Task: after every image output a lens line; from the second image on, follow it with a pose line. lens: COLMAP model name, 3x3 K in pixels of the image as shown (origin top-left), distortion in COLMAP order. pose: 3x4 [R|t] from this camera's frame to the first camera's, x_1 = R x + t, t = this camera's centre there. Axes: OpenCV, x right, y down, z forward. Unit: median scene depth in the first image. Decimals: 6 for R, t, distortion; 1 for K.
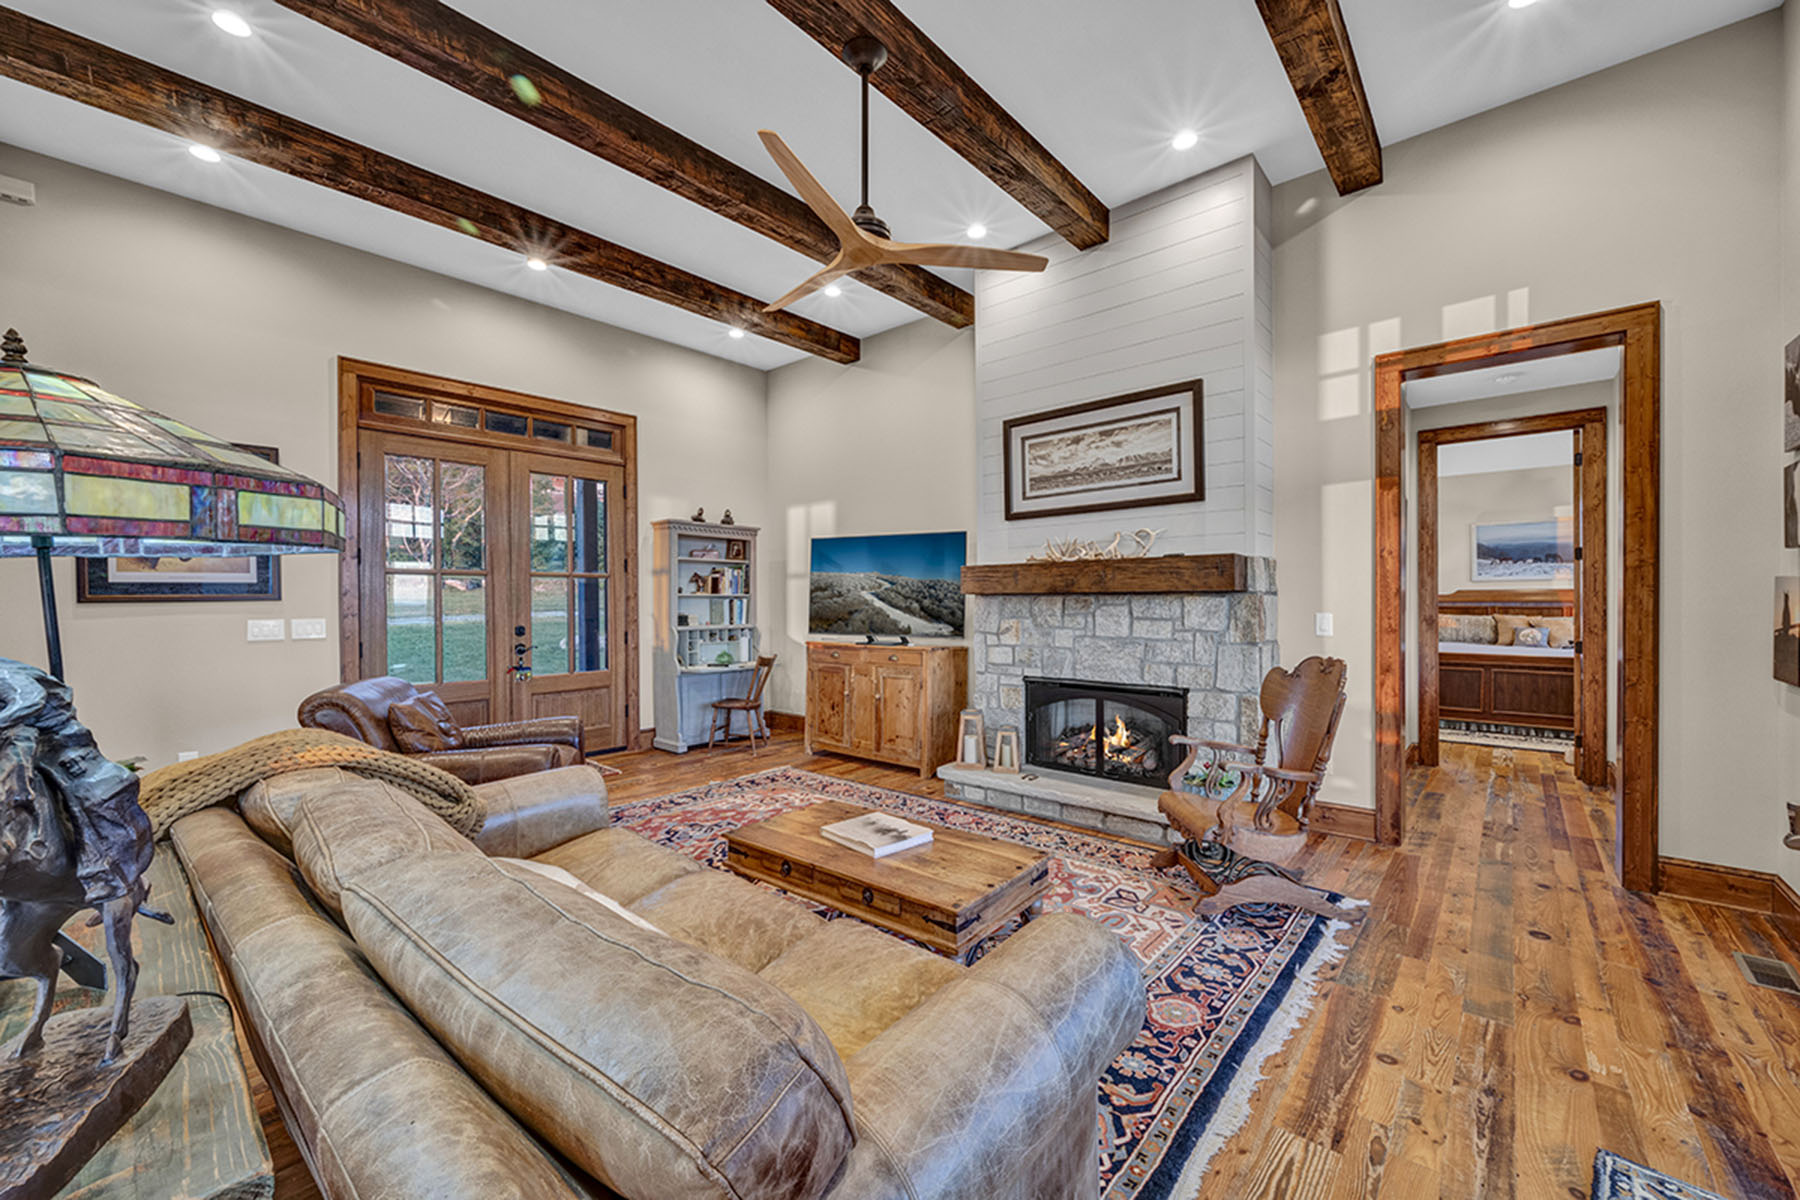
lens RADIAL K [[697.8, 0, 897.4], [0, 697.8, 608.2], [0, 0, 1]] dist [-0.000426, -0.001105]
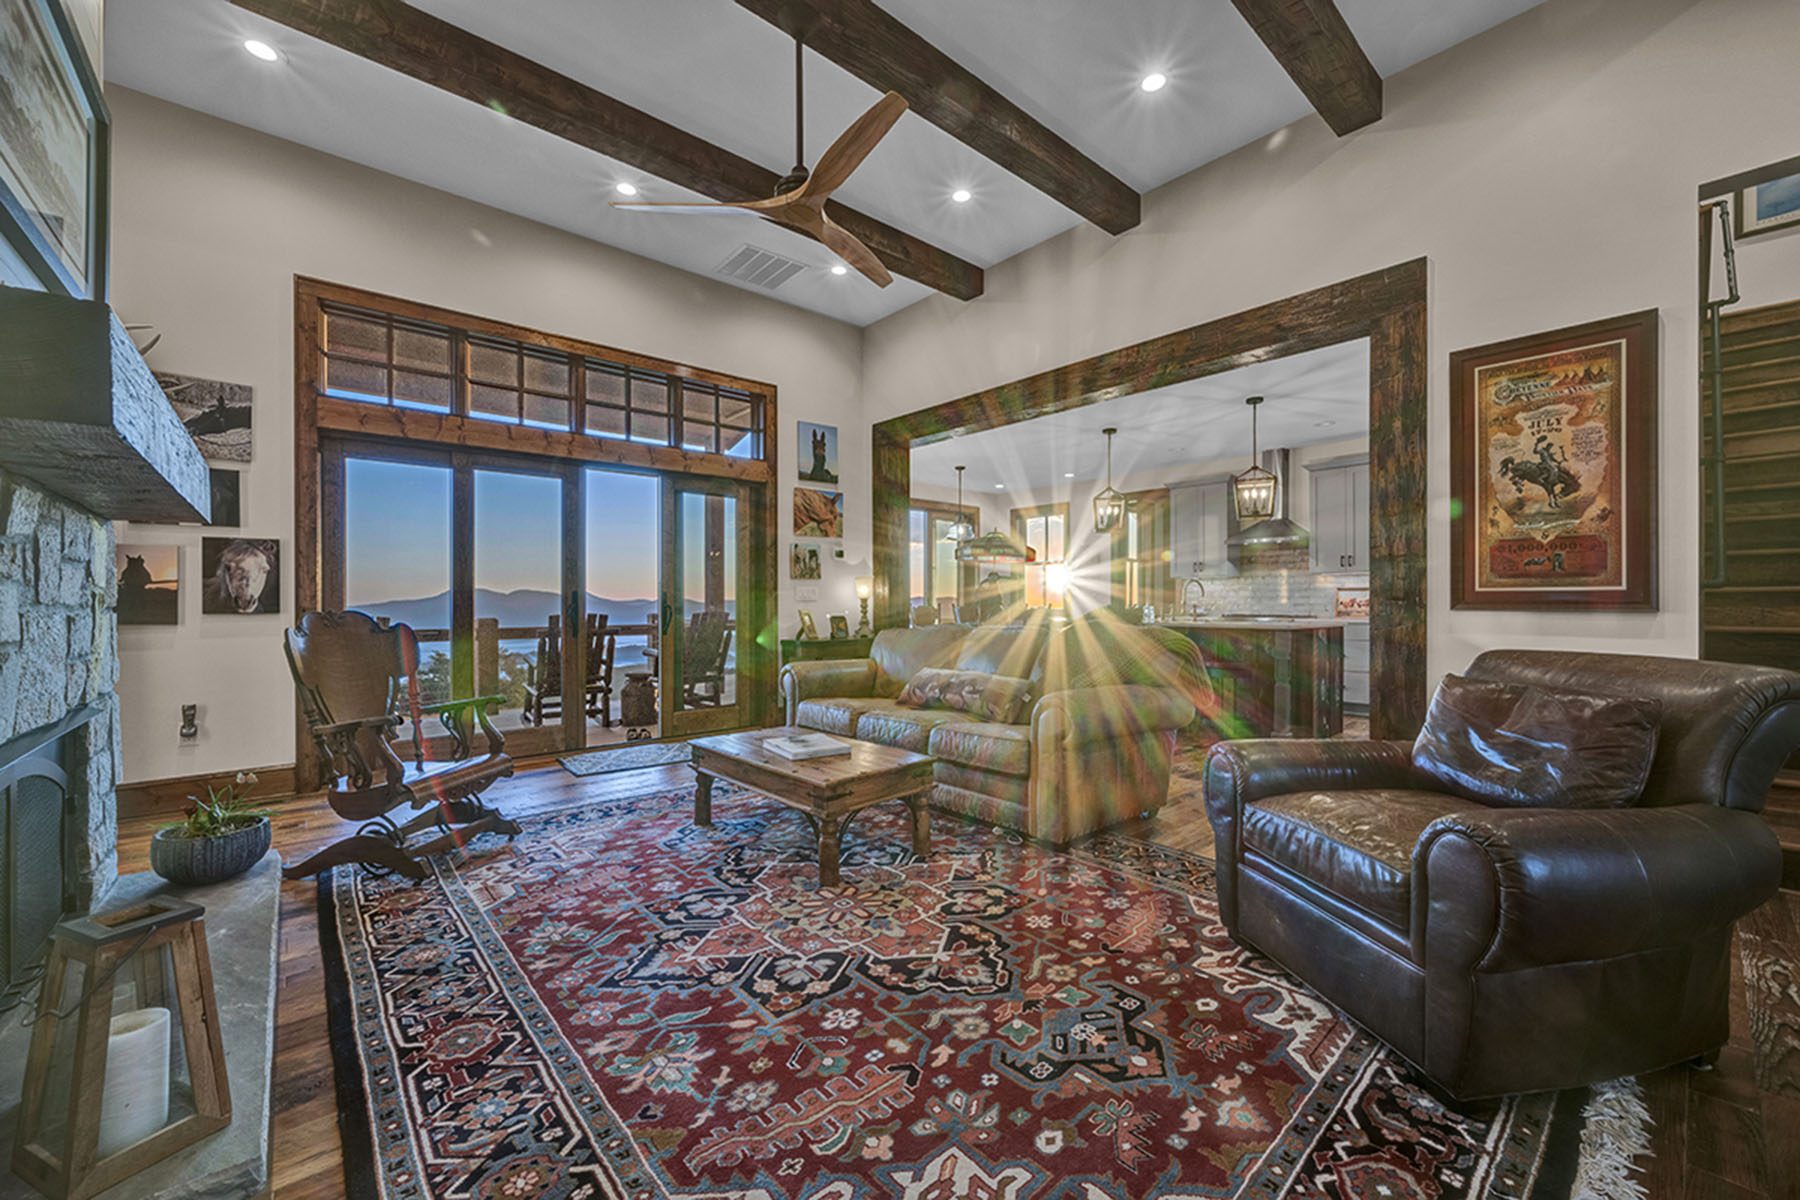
lens RADIAL K [[697.8, 0, 894.9], [0, 697.8, 603.2], [0, 0, 1]] dist [-0.000426, -0.001105]
pose [[-0.990714, 0.010580, 0.135551, -0.197339], [0.011968, 0.999884, 0.009435, 0.038895], [-0.135435, 0.010969, -0.990725, 1.226797]]
